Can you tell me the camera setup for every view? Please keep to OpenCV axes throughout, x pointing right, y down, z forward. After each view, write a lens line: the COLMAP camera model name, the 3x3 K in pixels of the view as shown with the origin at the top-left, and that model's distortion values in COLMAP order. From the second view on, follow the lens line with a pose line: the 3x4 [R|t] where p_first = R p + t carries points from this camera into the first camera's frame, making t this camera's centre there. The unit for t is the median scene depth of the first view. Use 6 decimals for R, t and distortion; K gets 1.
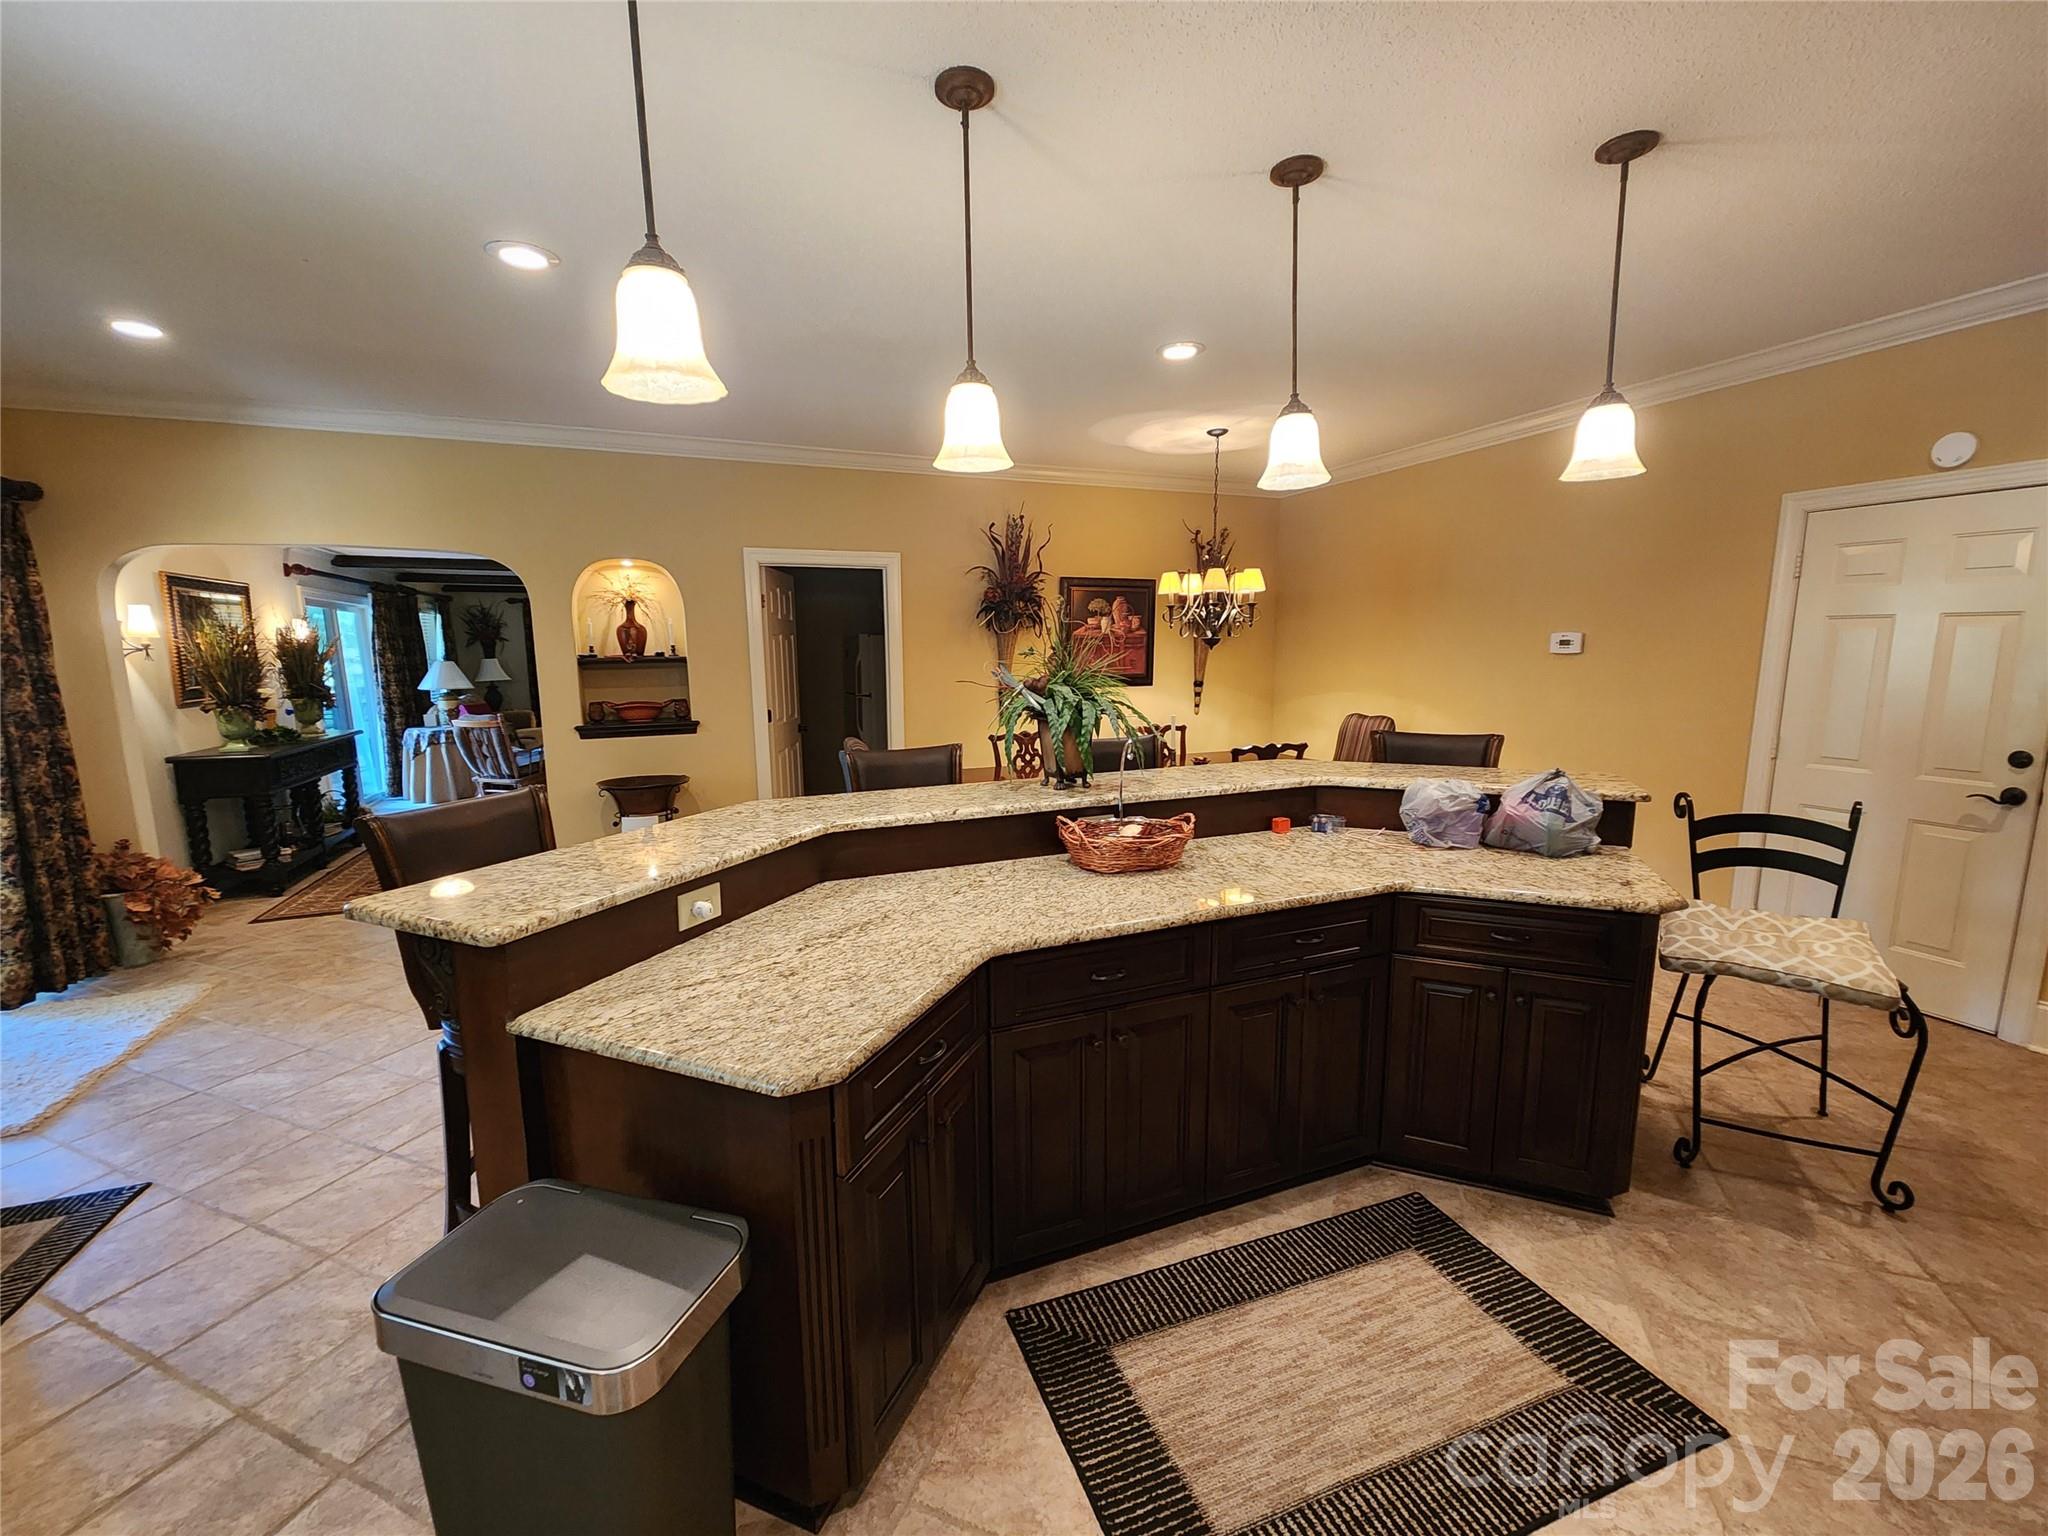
lens RADIAL K [[849.3, 0, 1029.7], [0, 849.3, 774.8], [0, 0, 1]] dist [0.002733, -0.000385]
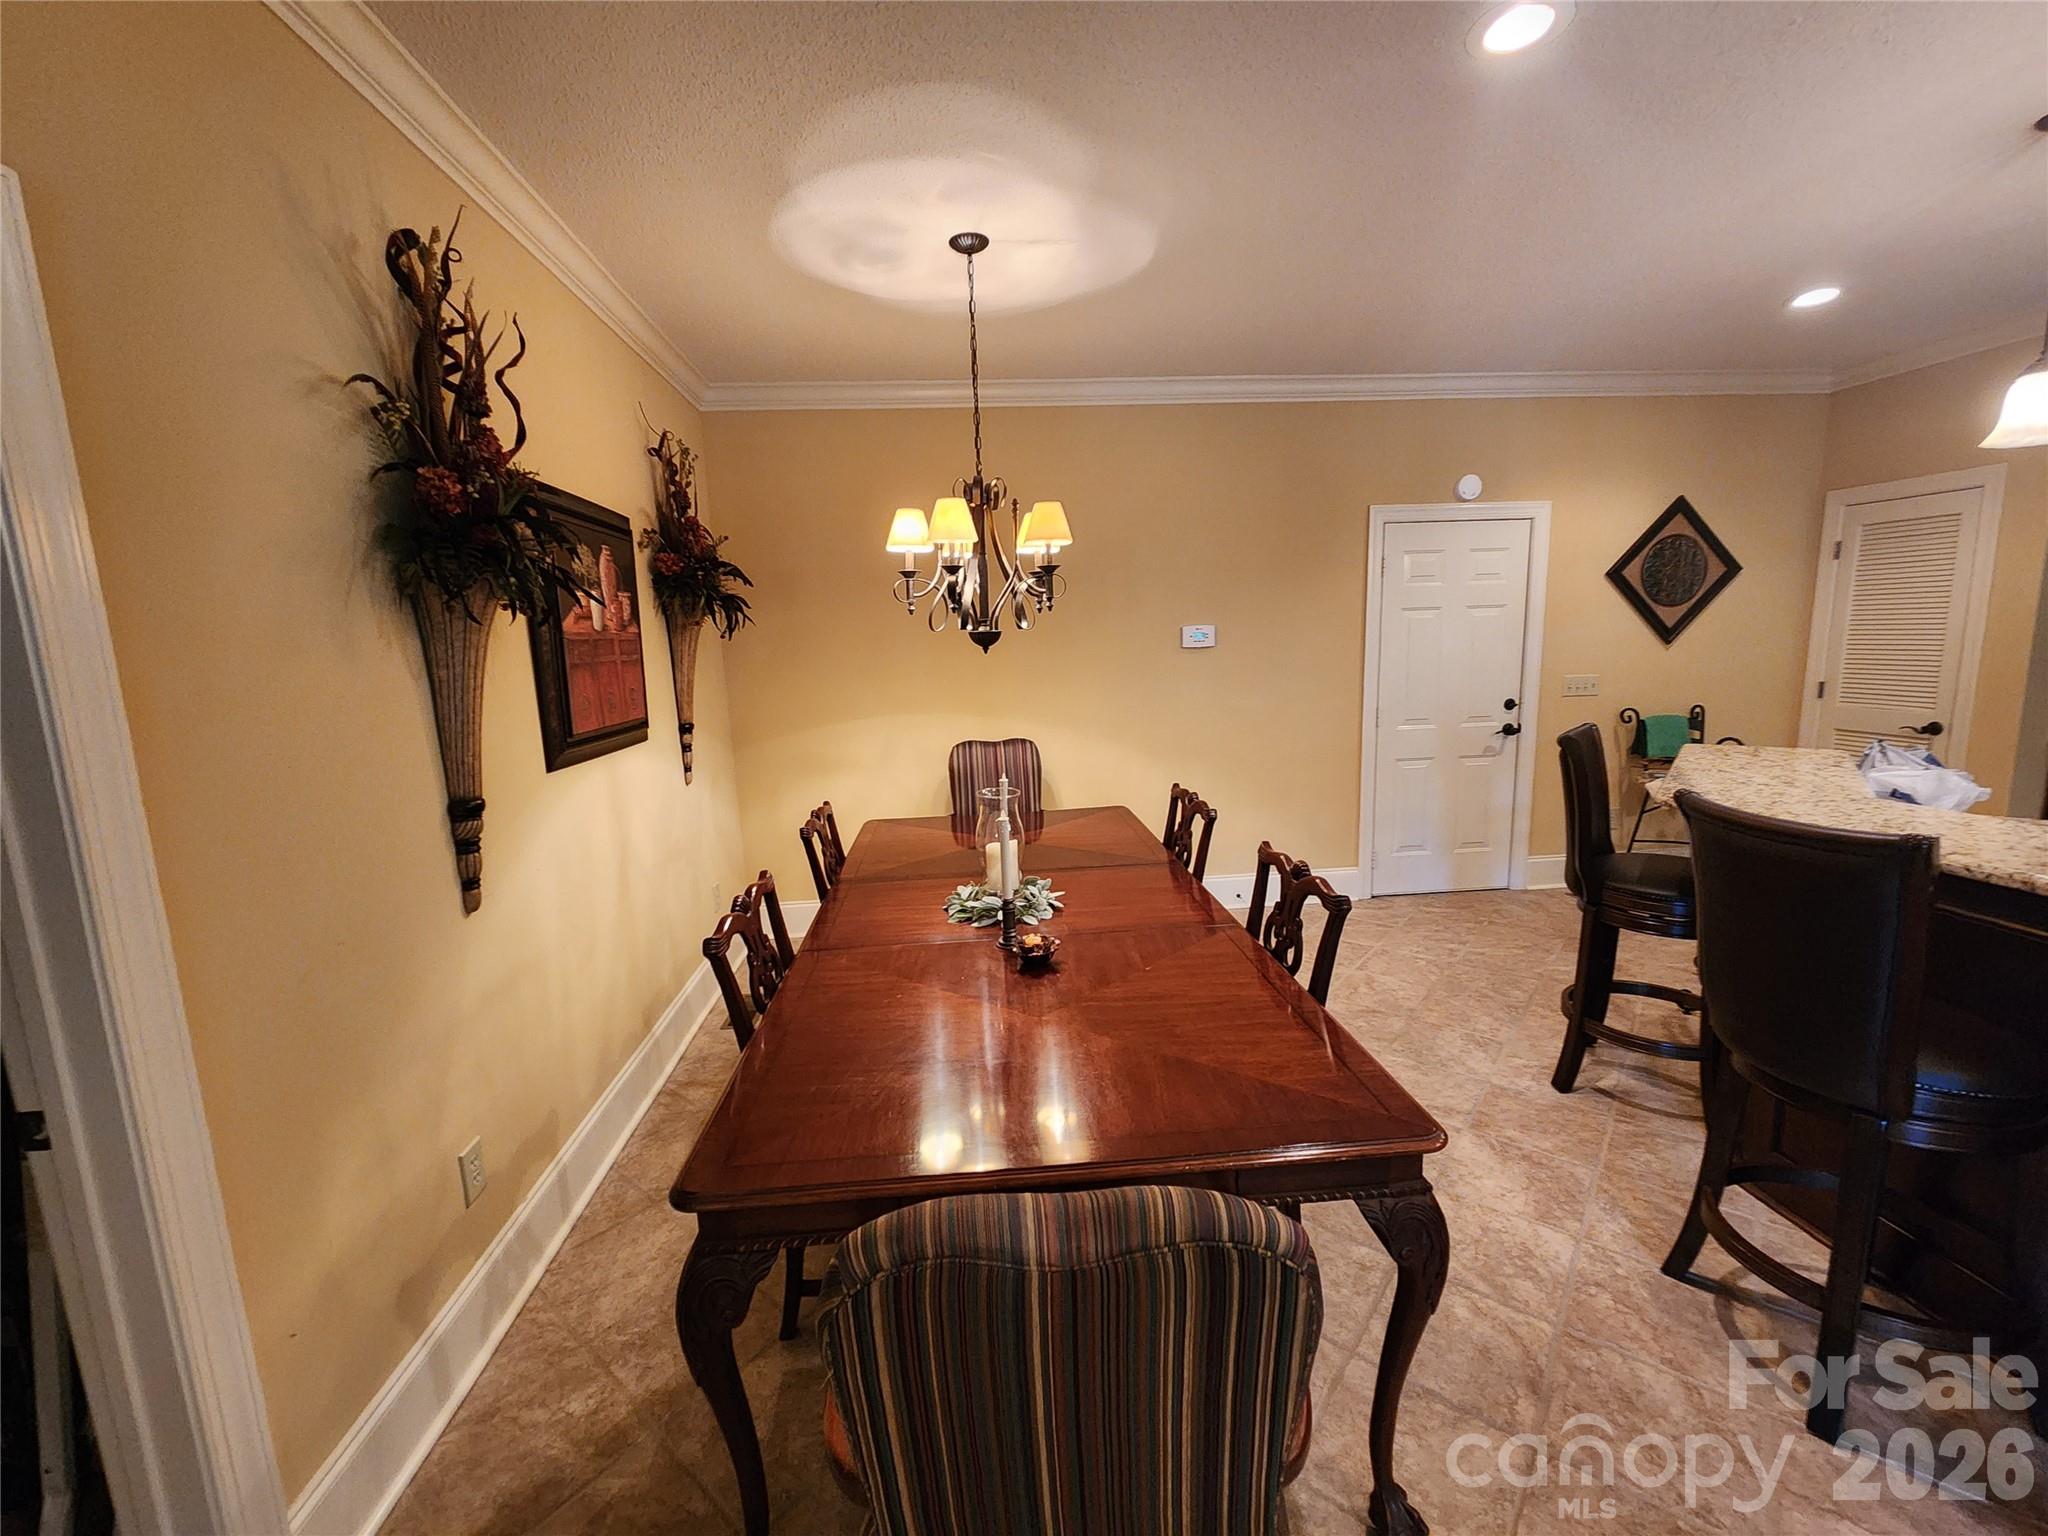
lens RADIAL K [[849.3, 0, 1023.1], [0, 849.3, 763.8], [0, 0, 1]] dist [0.002733, -0.000385]
pose [[0.276216, -0.145706, 0.949987, -0.426944], [0.173865, 0.979708, 0.099712, -0.181007], [-0.945239, 0.137627, 0.295944, 1.174305]]
